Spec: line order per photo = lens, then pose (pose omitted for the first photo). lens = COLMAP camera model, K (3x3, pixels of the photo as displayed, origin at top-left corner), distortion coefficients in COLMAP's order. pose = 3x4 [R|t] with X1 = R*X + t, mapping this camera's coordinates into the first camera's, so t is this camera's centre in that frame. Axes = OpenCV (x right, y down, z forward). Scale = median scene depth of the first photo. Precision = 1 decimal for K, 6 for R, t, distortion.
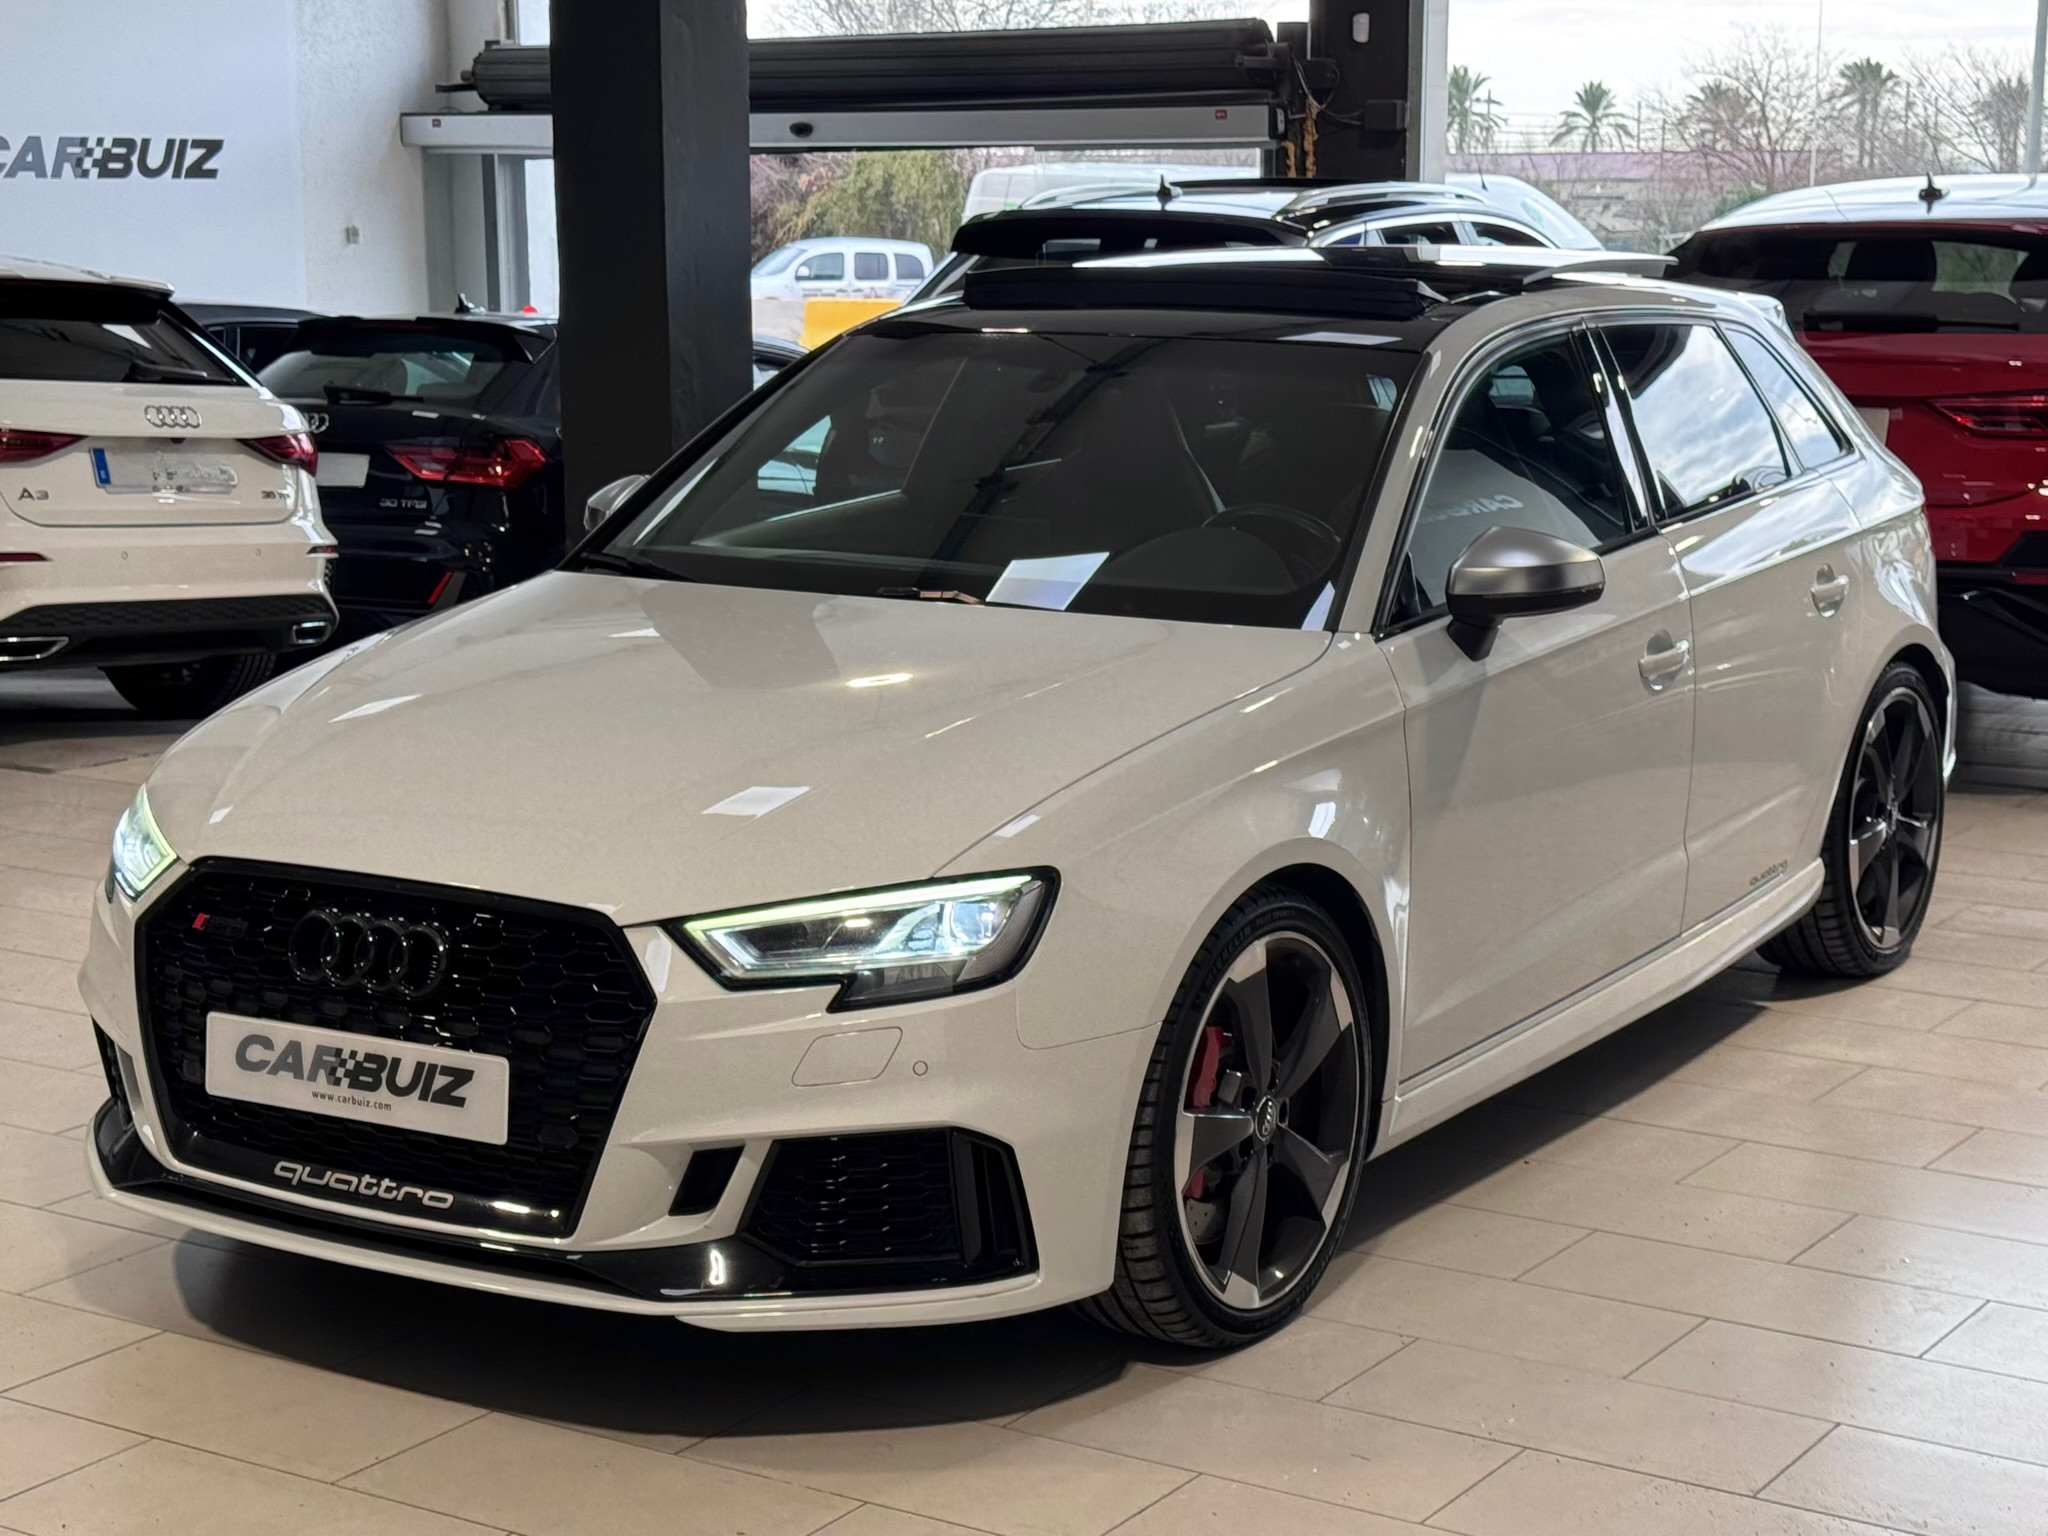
lens RADIAL K [[3574.8, 0, 1029.9], [0, 3574.8, 772.1], [0, 0, 1]] dist [0.252779, 0.000000]
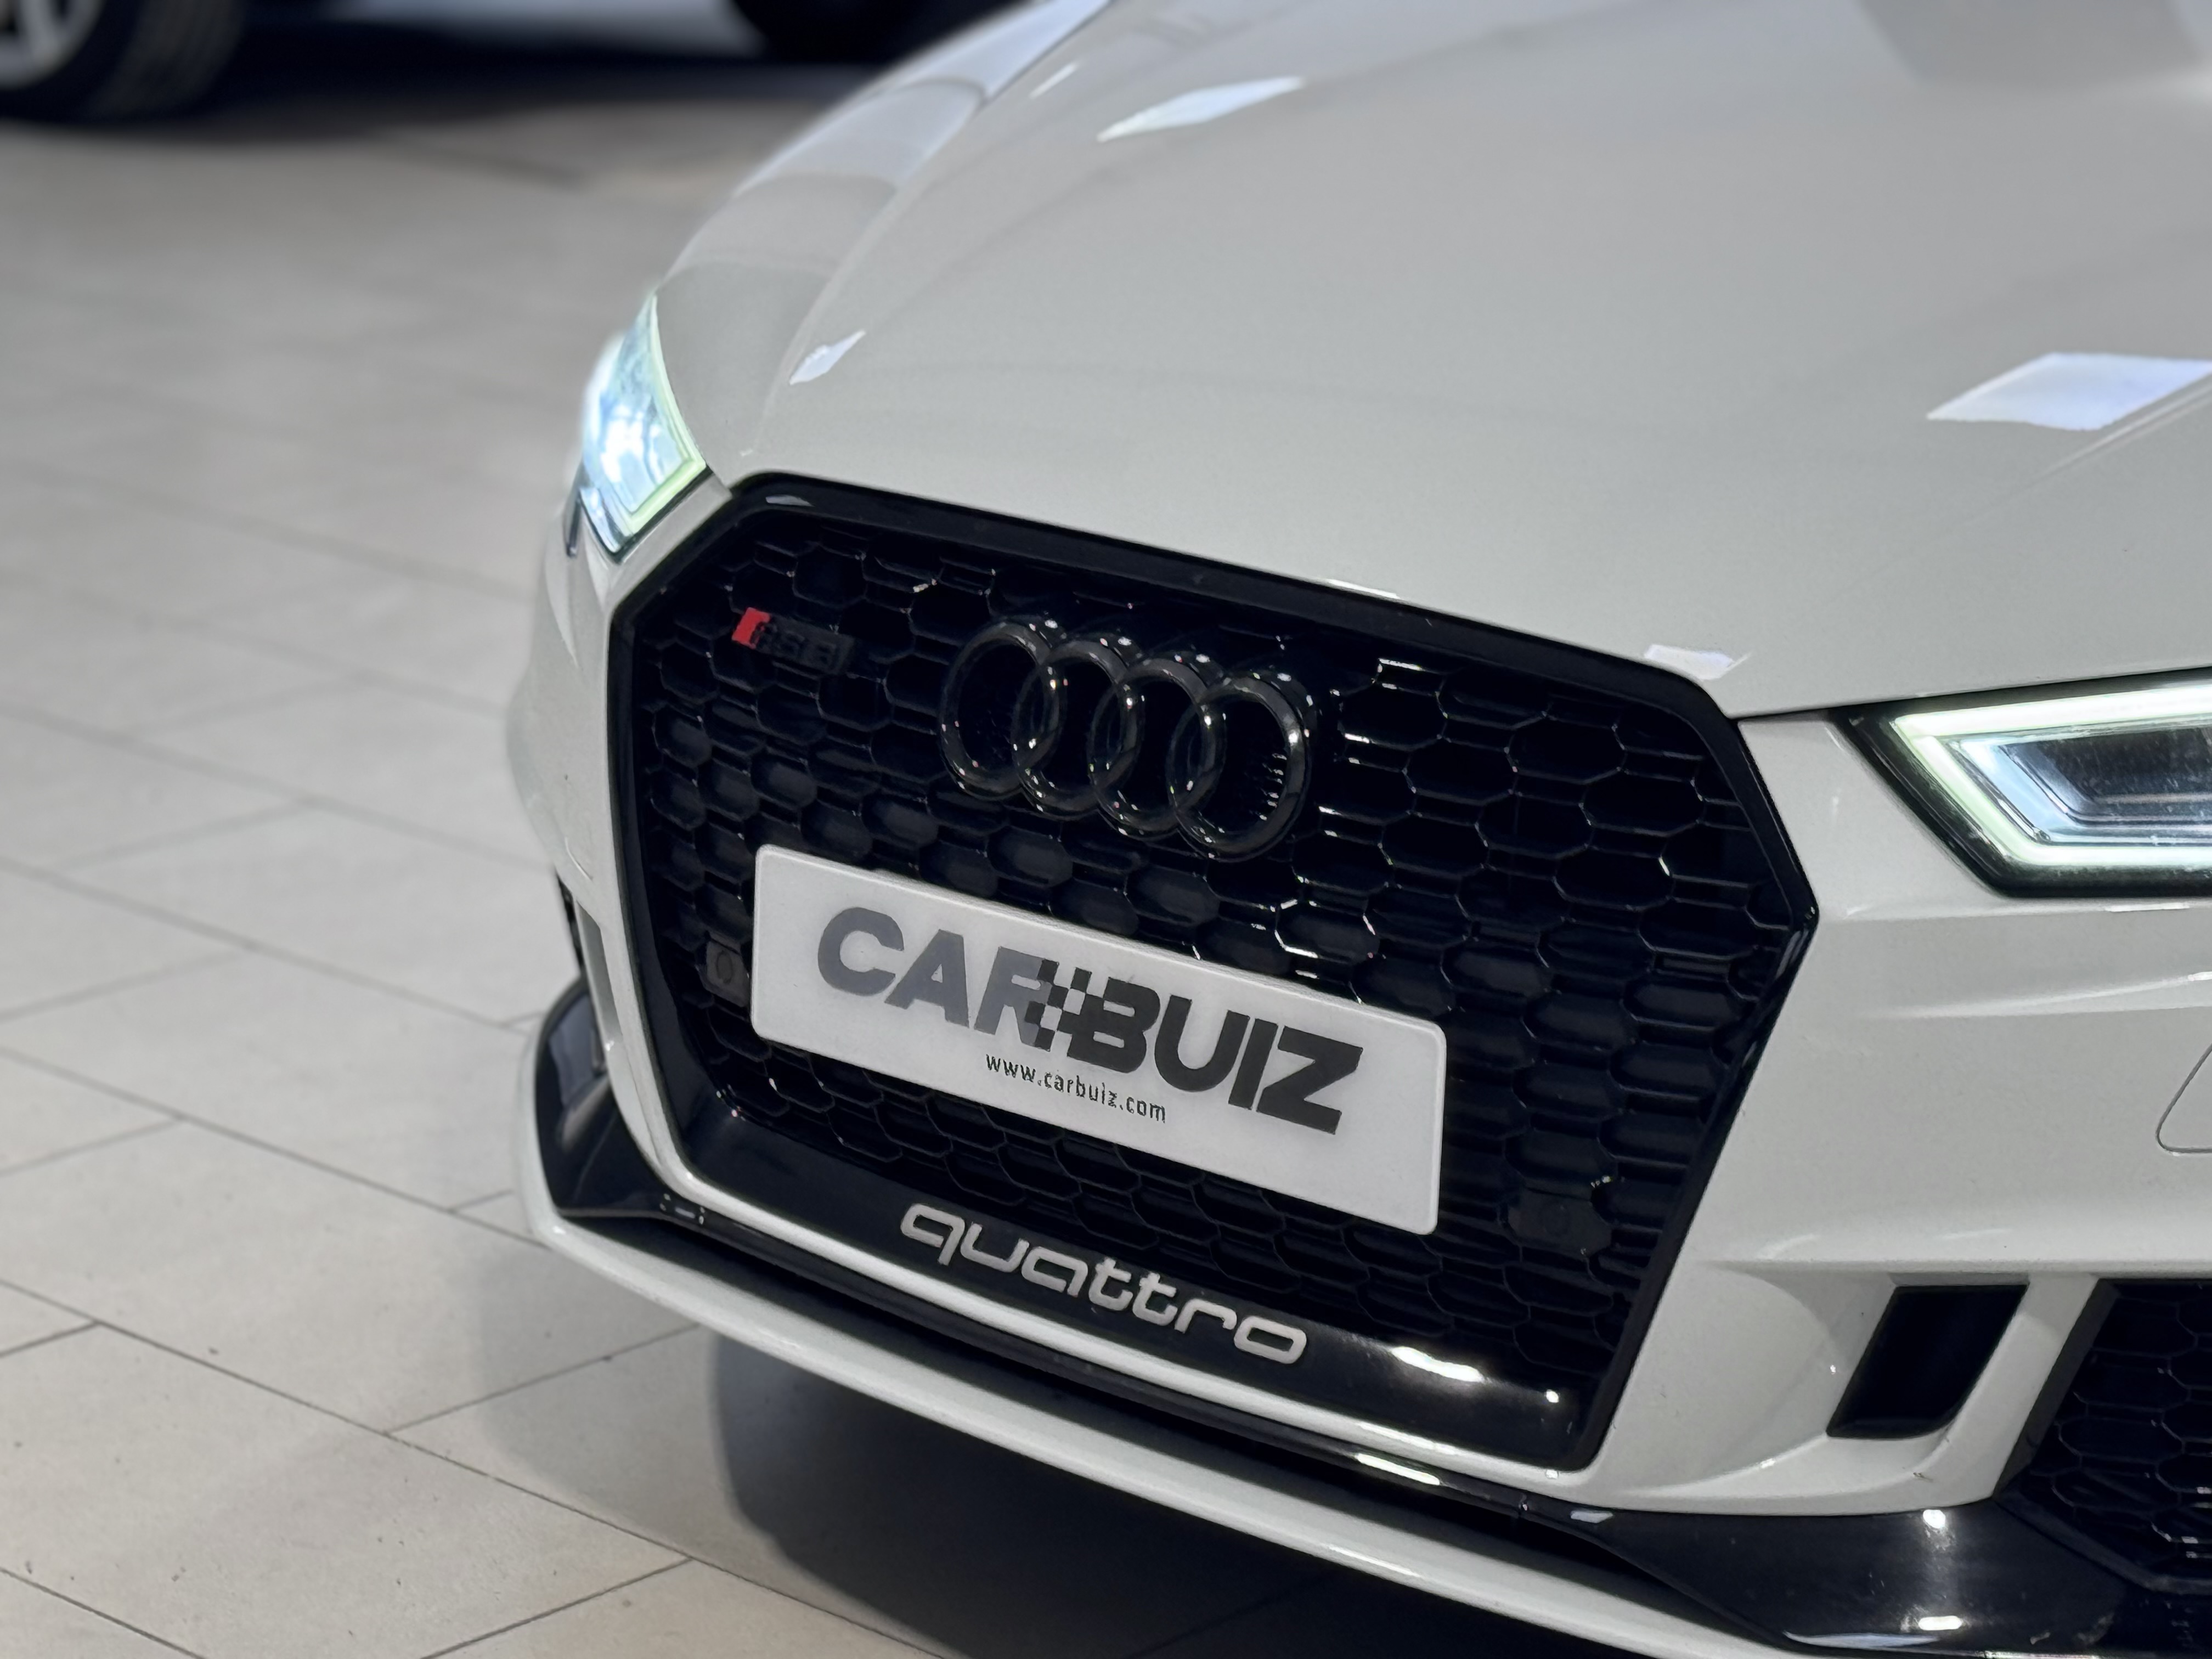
lens RADIAL K [[6428.0, 0, 1112.6], [0, 6428.0, 828.0], [0, 0, 1]] dist [0.166536, 0.000000]
pose [[0.979846, 0.050446, -0.193278, -0.041726], [-0.029642, 0.993594, 0.109055, -0.019886], [0.197541, -0.101127, 0.975064, 0.281435]]
